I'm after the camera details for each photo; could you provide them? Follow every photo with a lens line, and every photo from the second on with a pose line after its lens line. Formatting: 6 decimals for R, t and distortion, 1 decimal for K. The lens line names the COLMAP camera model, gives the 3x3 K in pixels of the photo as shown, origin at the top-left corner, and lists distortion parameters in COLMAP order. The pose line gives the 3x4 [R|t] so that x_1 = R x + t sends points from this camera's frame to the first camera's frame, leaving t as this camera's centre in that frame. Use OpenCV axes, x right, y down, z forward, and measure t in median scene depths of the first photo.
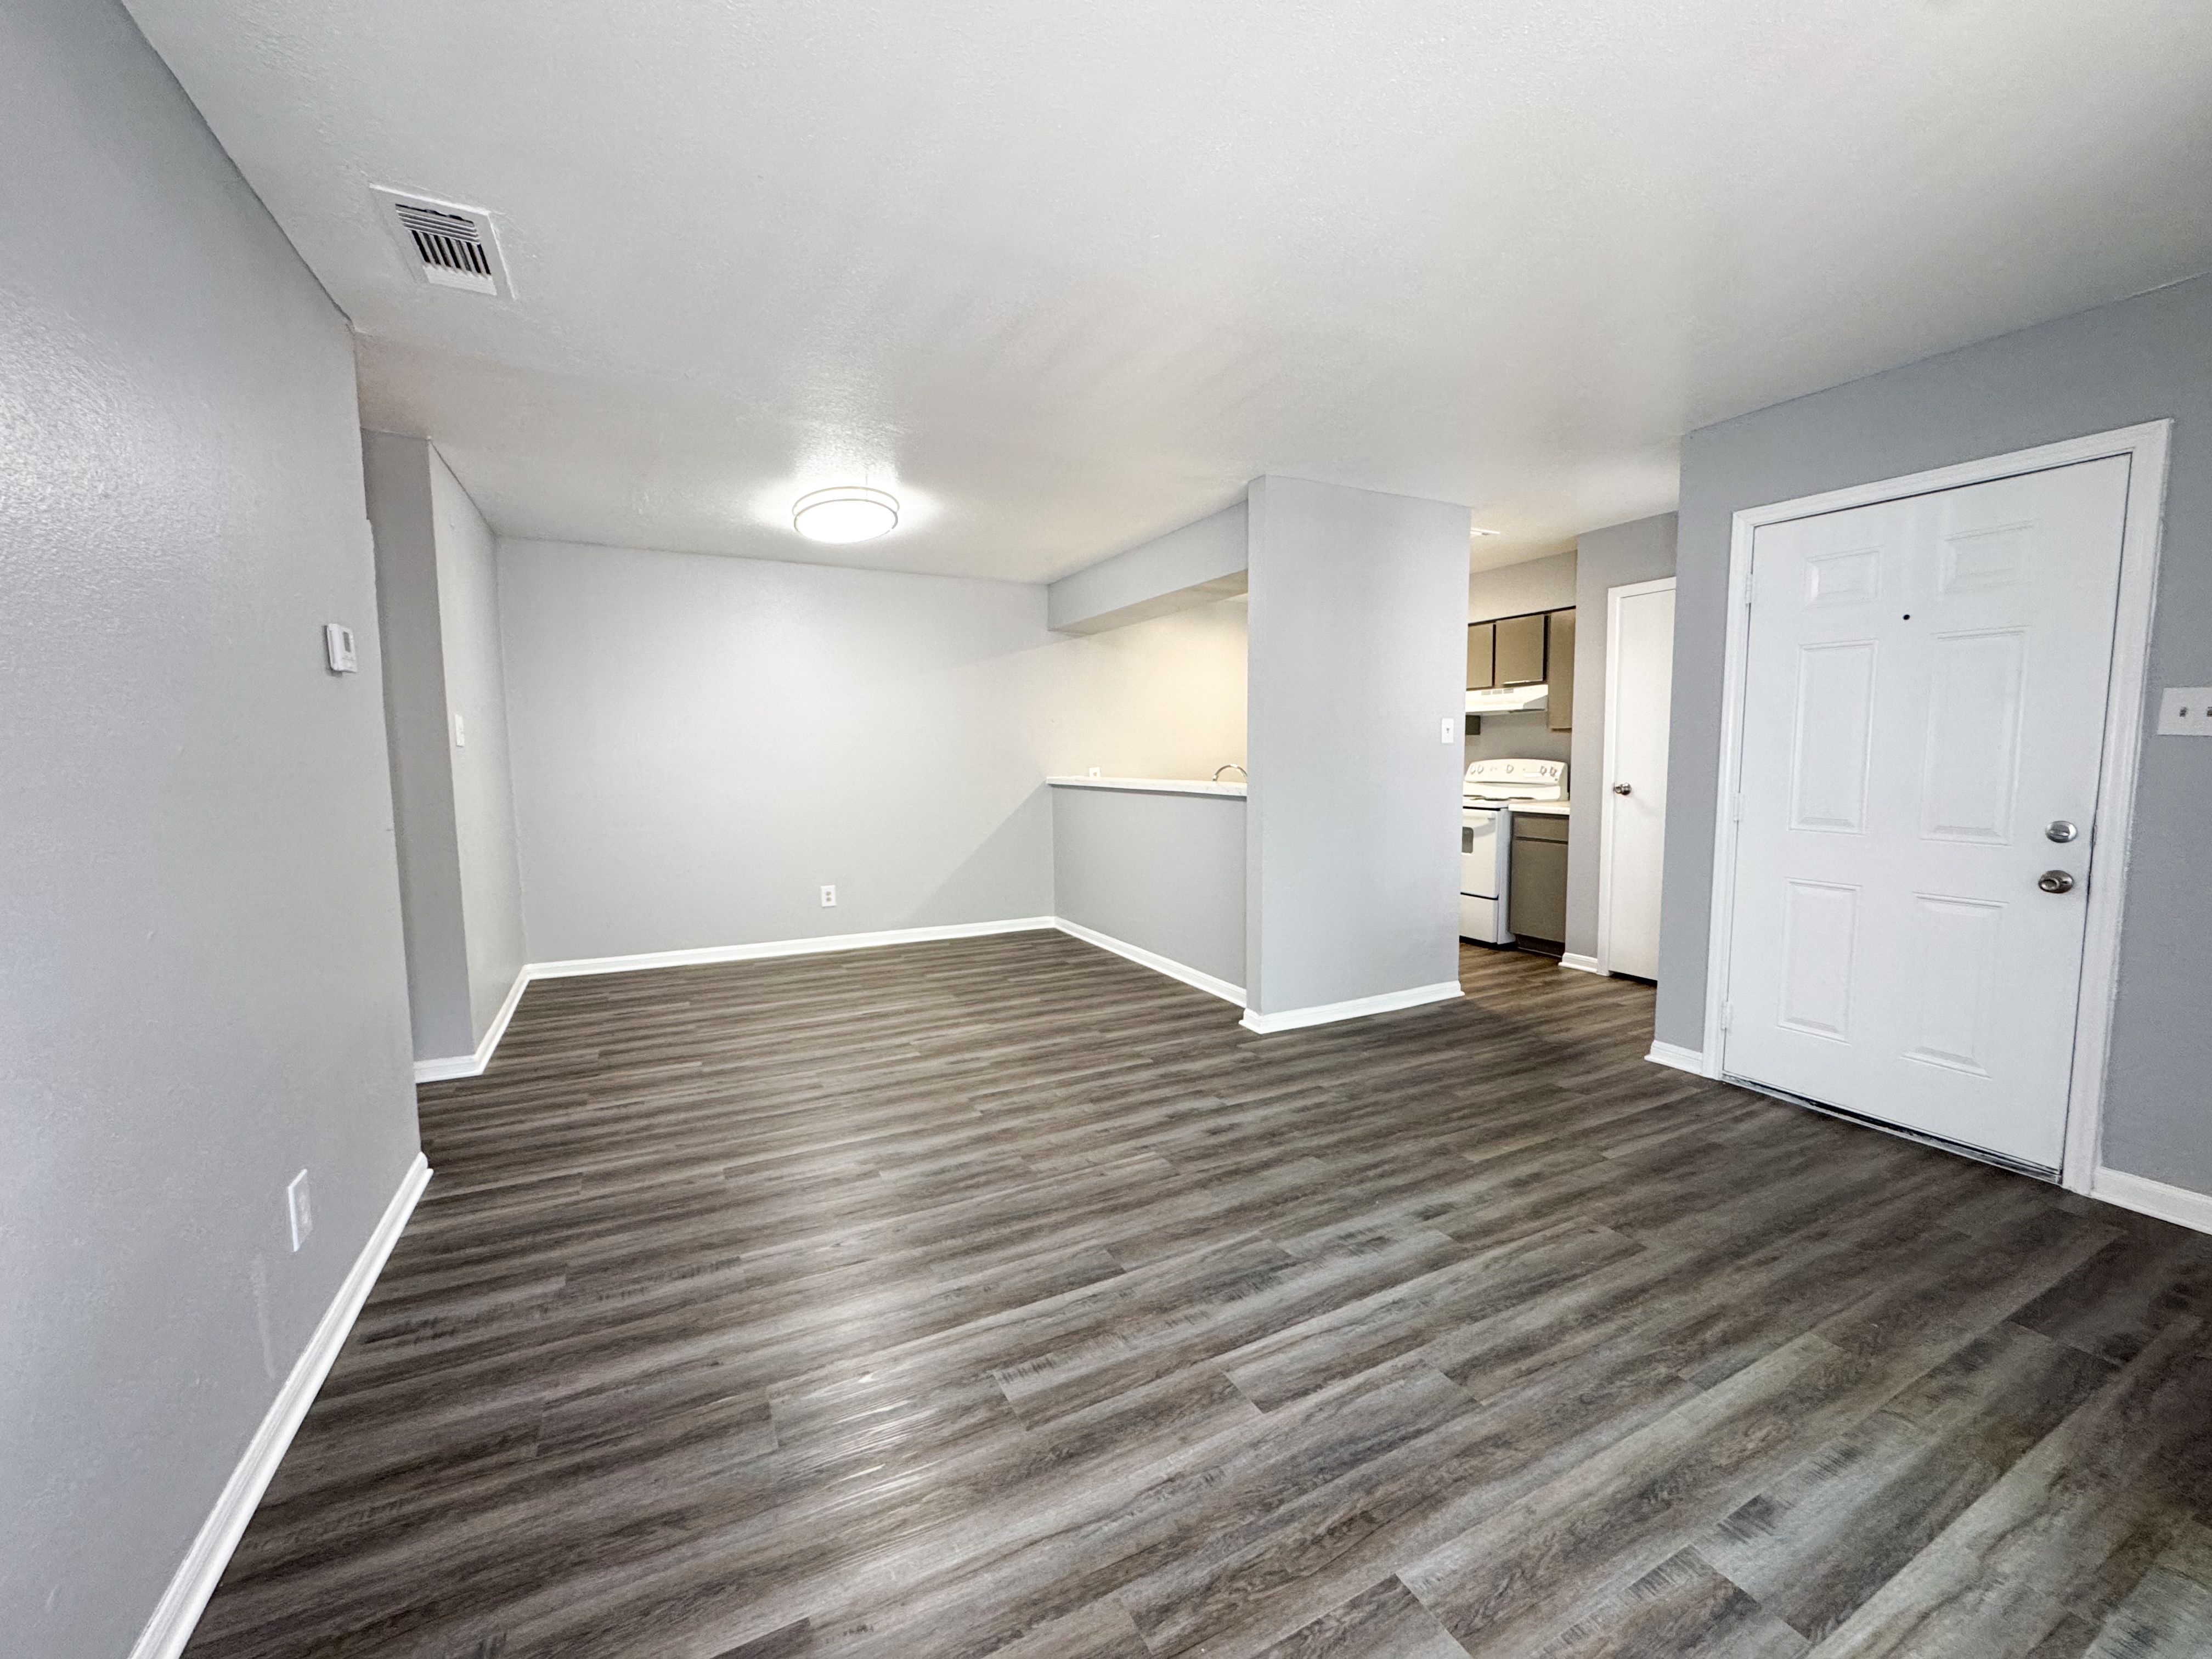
lens RADIAL K [[879.9, 0, 1111.9], [0, 879.9, 825.5], [0, 0, 1]] dist [-0.002708, 0.000143]
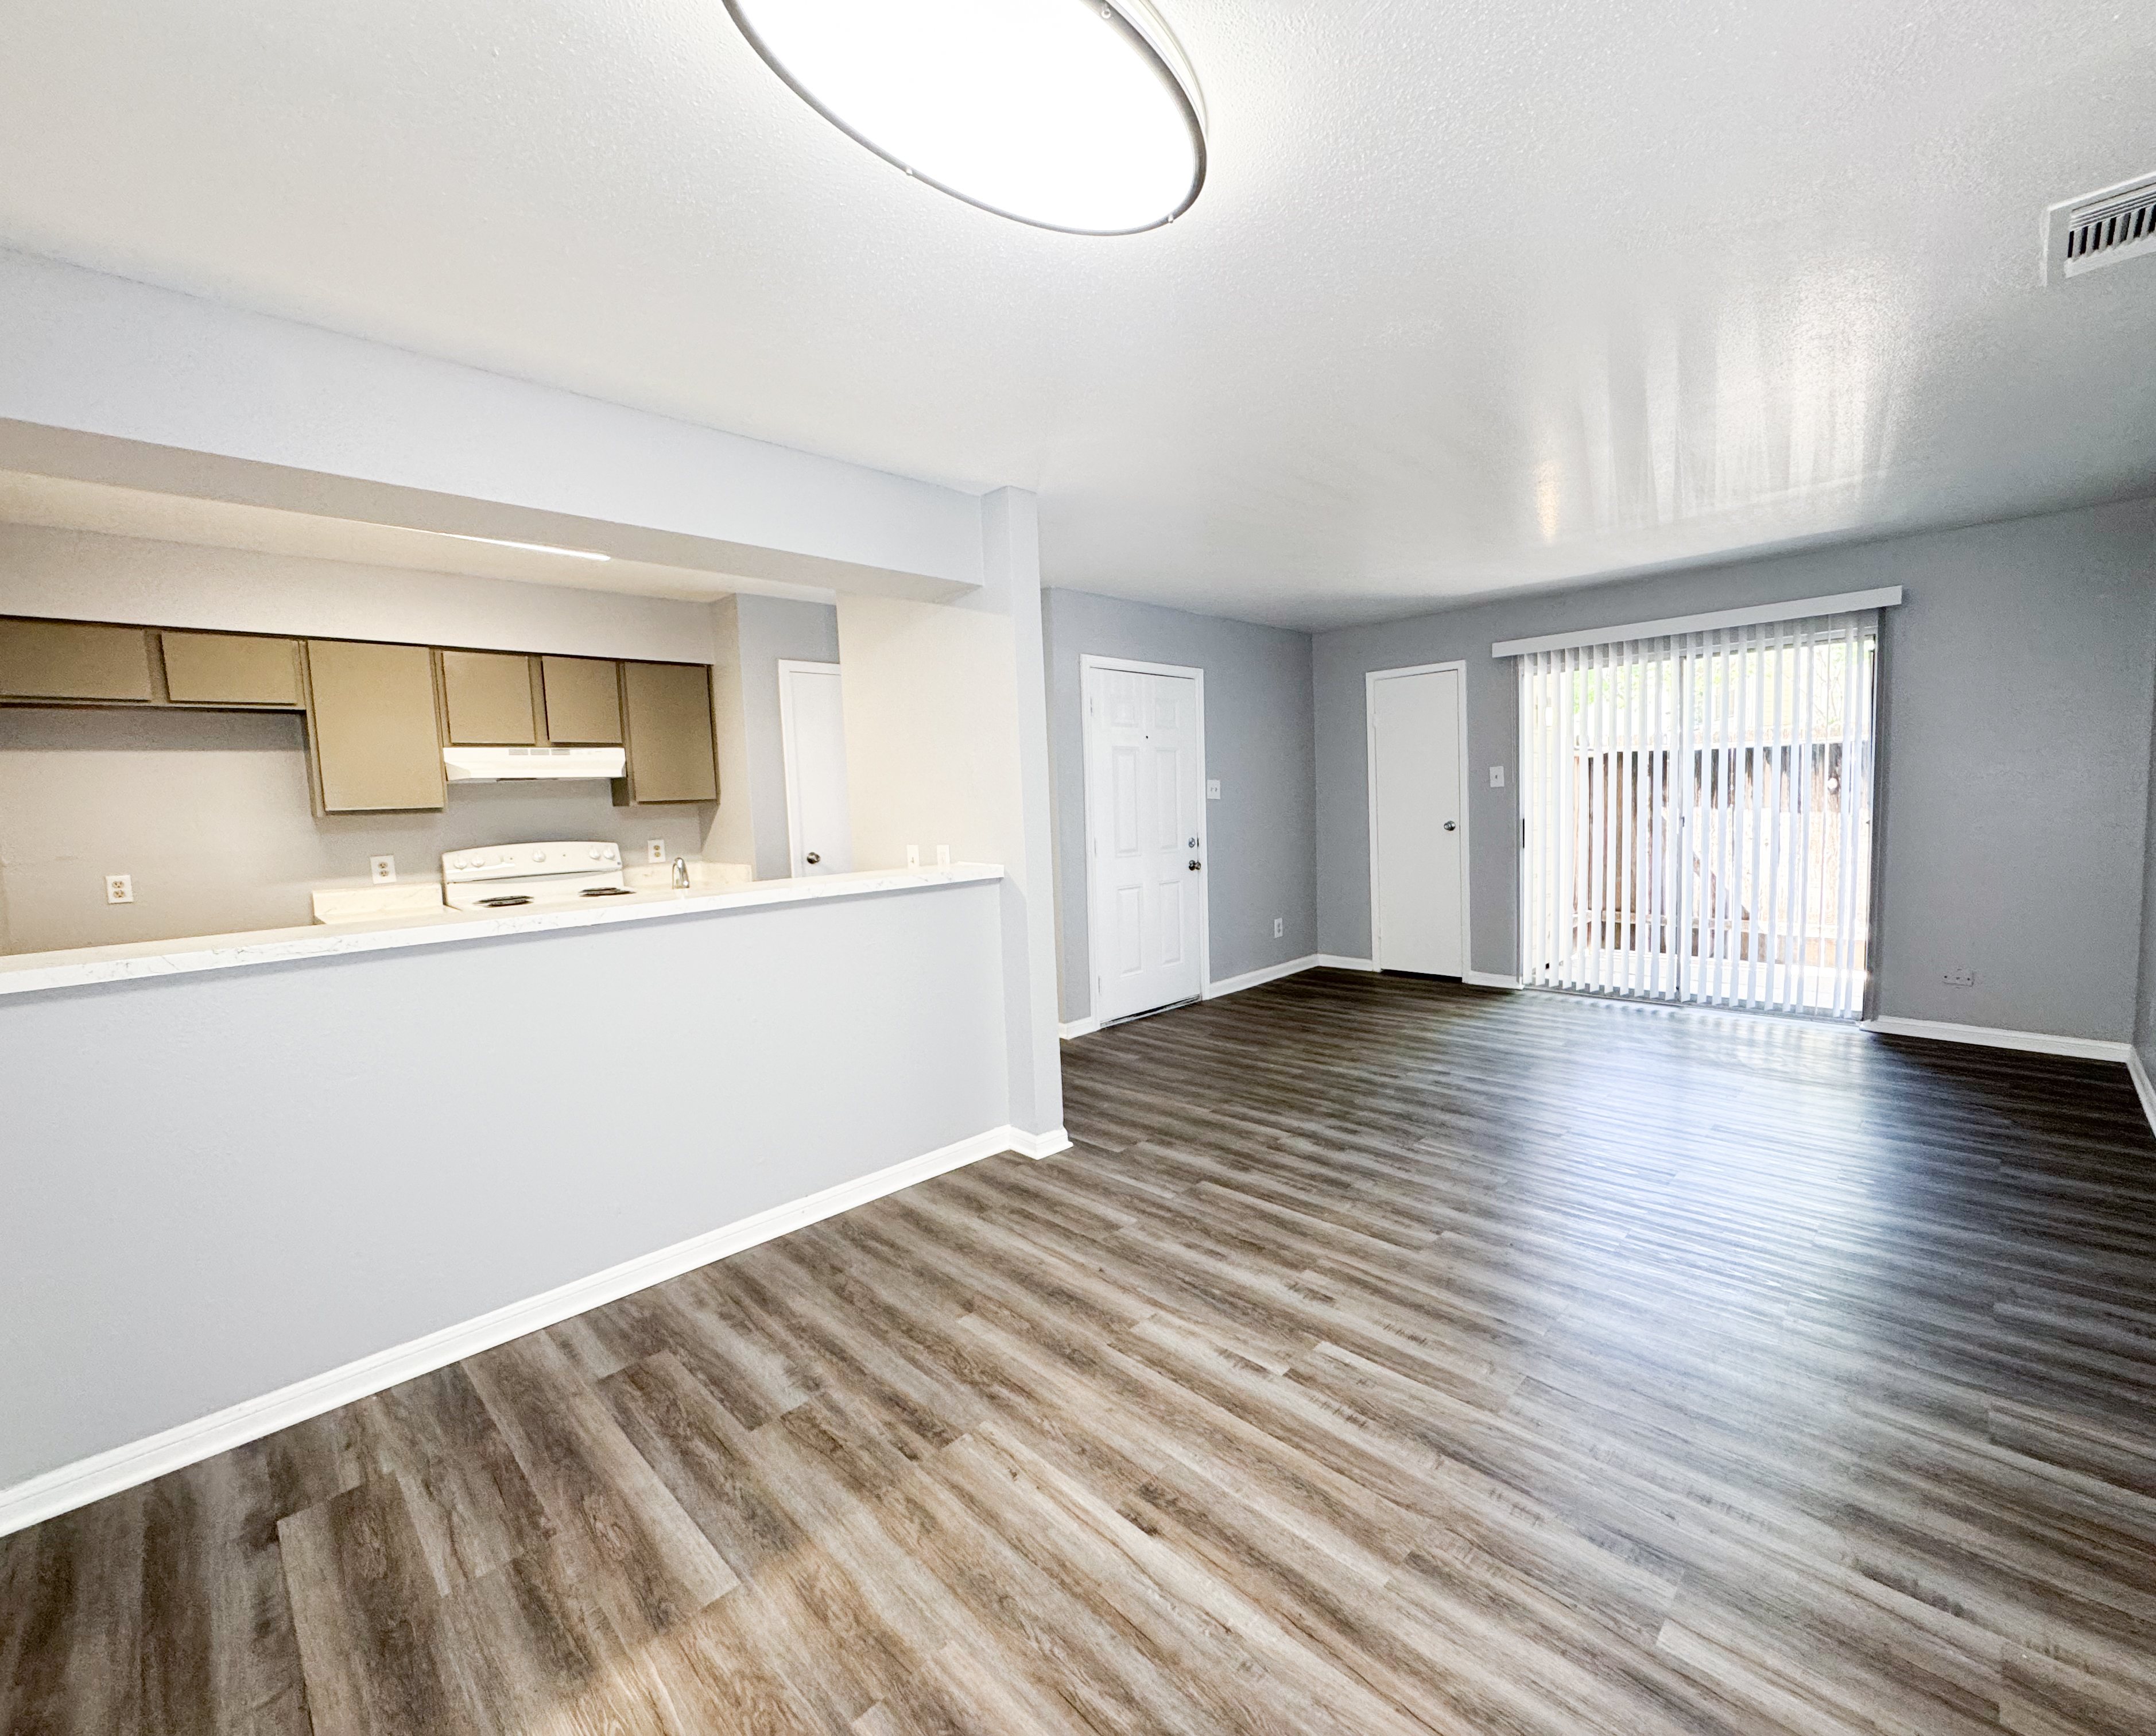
lens RADIAL K [[918.6, 0, 1137.3], [0, 918.6, 881.6], [0, 0, 1]] dist [-0.003158, 0.000578]
pose [[-0.322024, -0.074683, 0.943781, -0.914169], [0.113589, 0.986635, 0.116832, -0.156266], [-0.939893, 0.144826, -0.309237, 1.581021]]
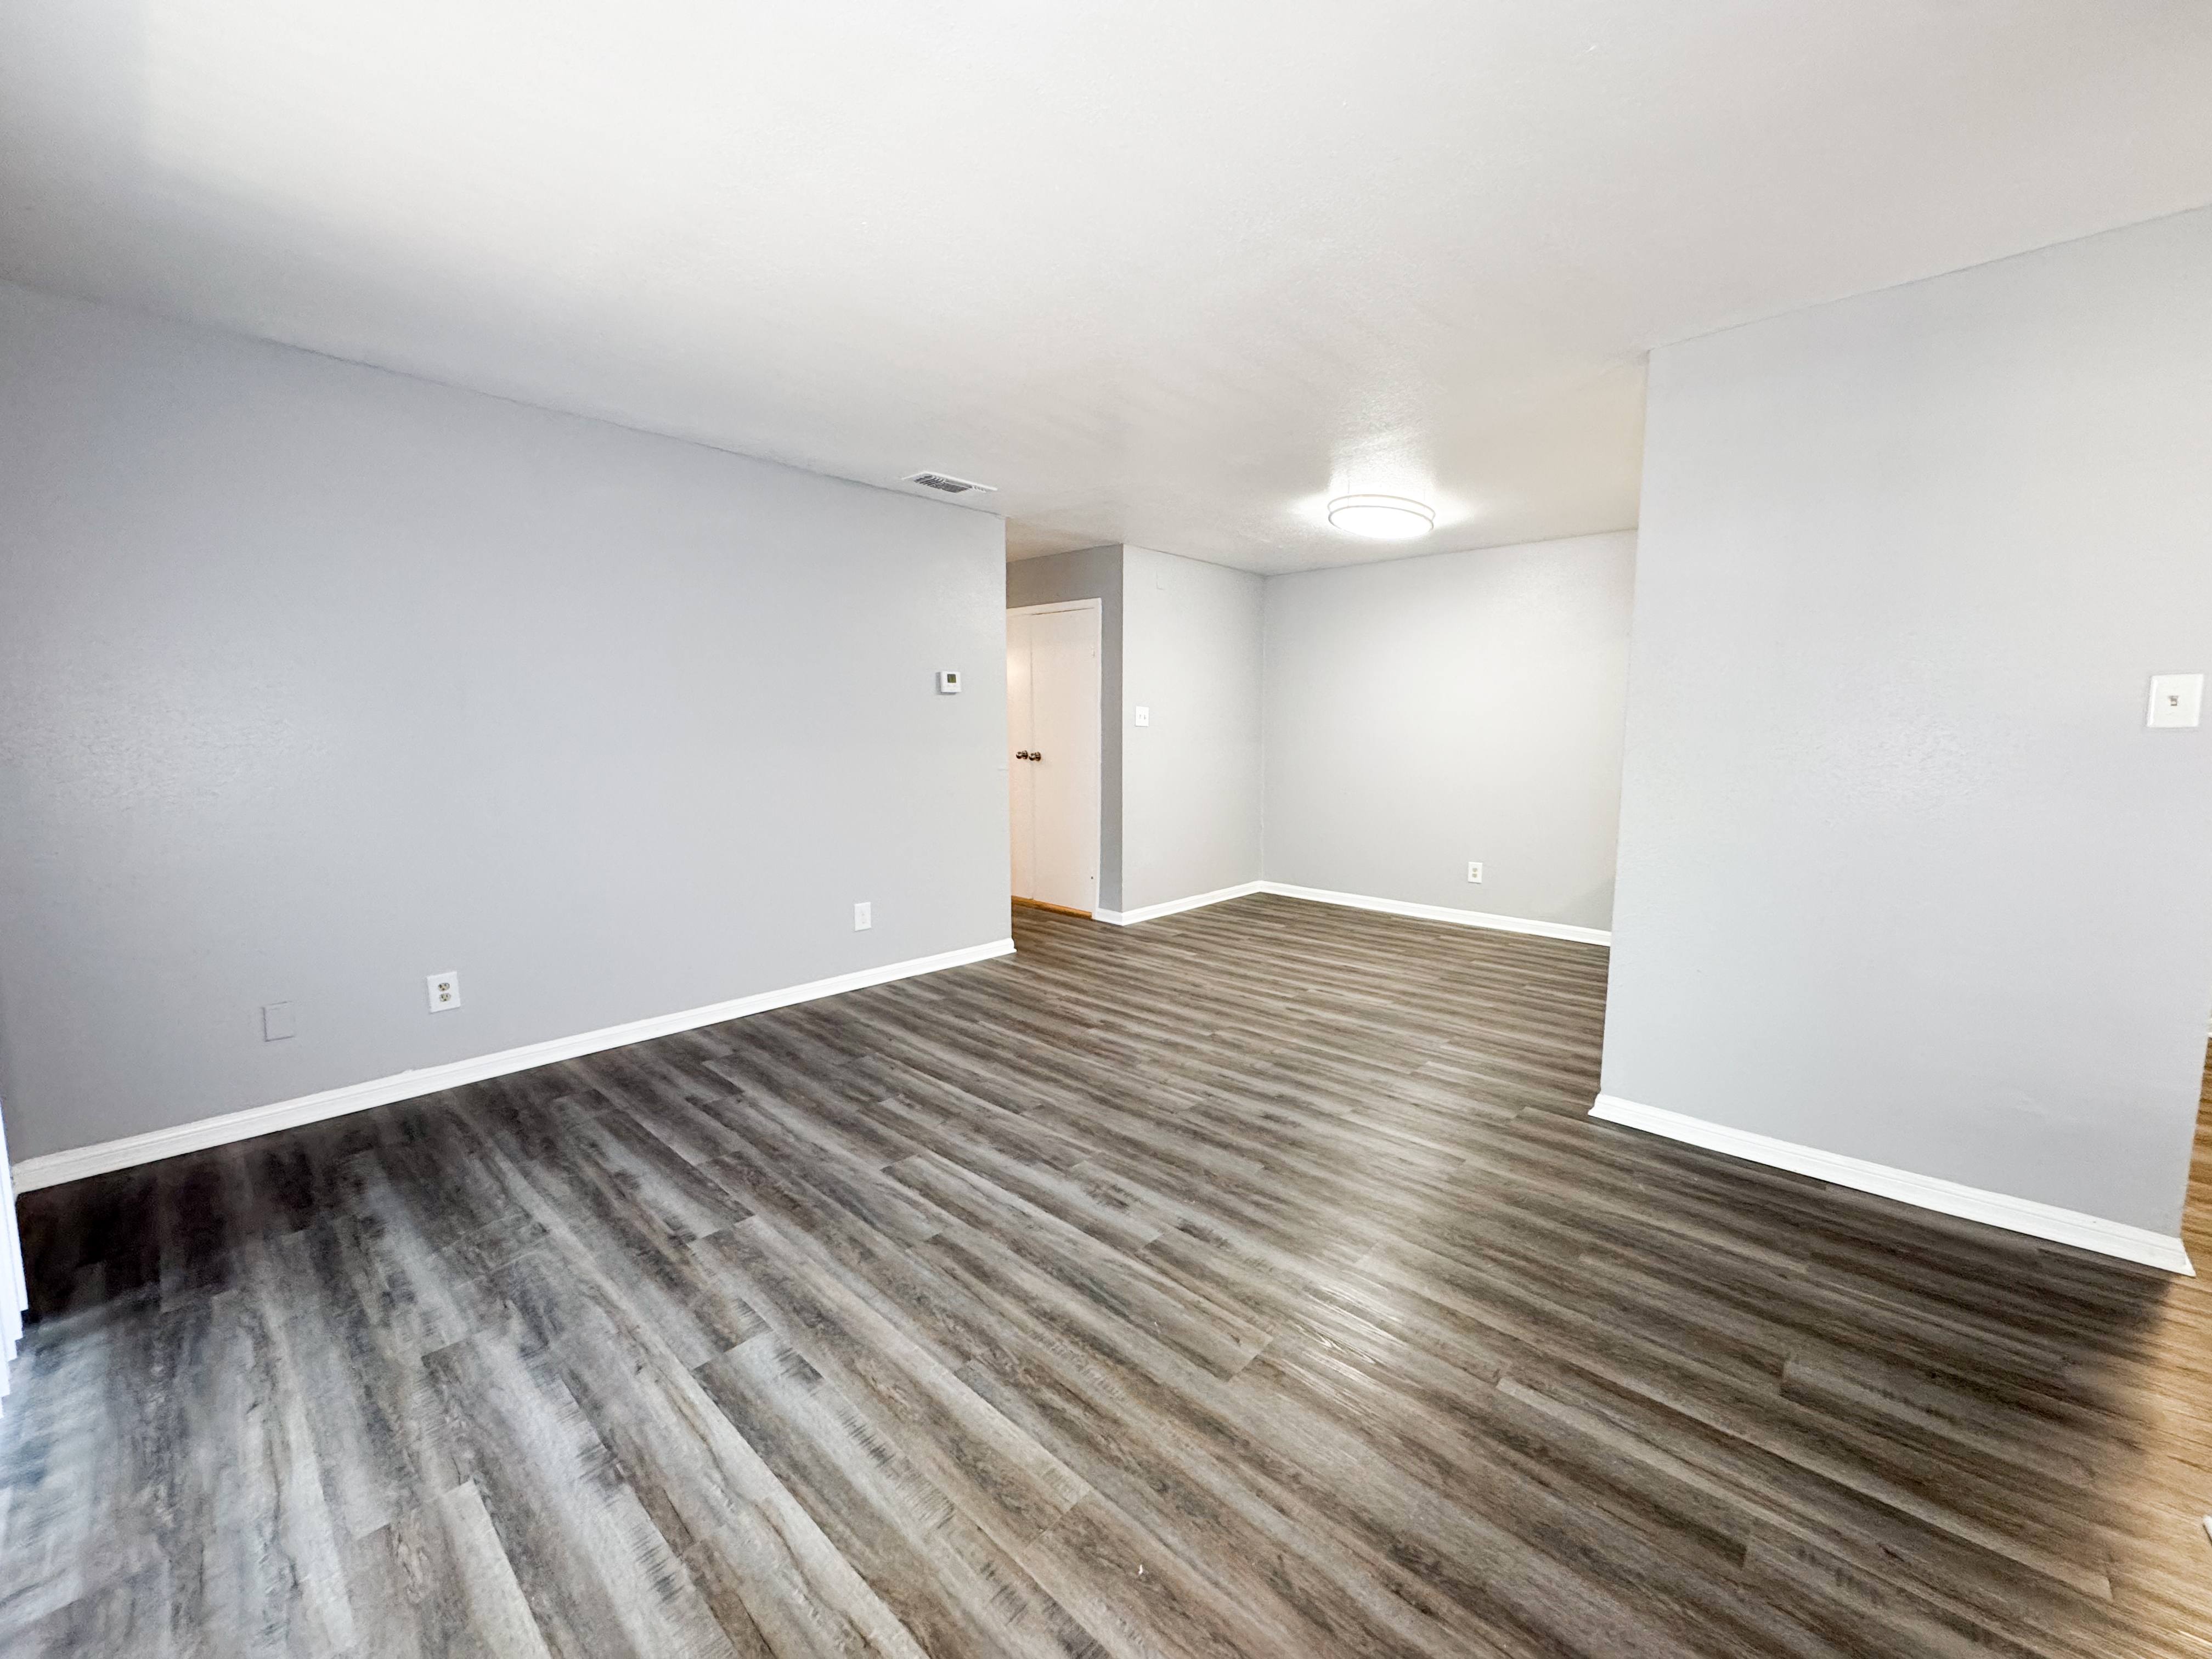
lens RADIAL K [[879.9, 0, 1104.9], [0, 879.9, 831.9], [0, 0, 1]] dist [-0.002708, 0.000143]
pose [[0.338813, 0.116544, -0.933608, 0.939207], [-0.083543, 0.992105, 0.093528, -0.051708], [0.937137, 0.046308, 0.345874, 0.456034]]
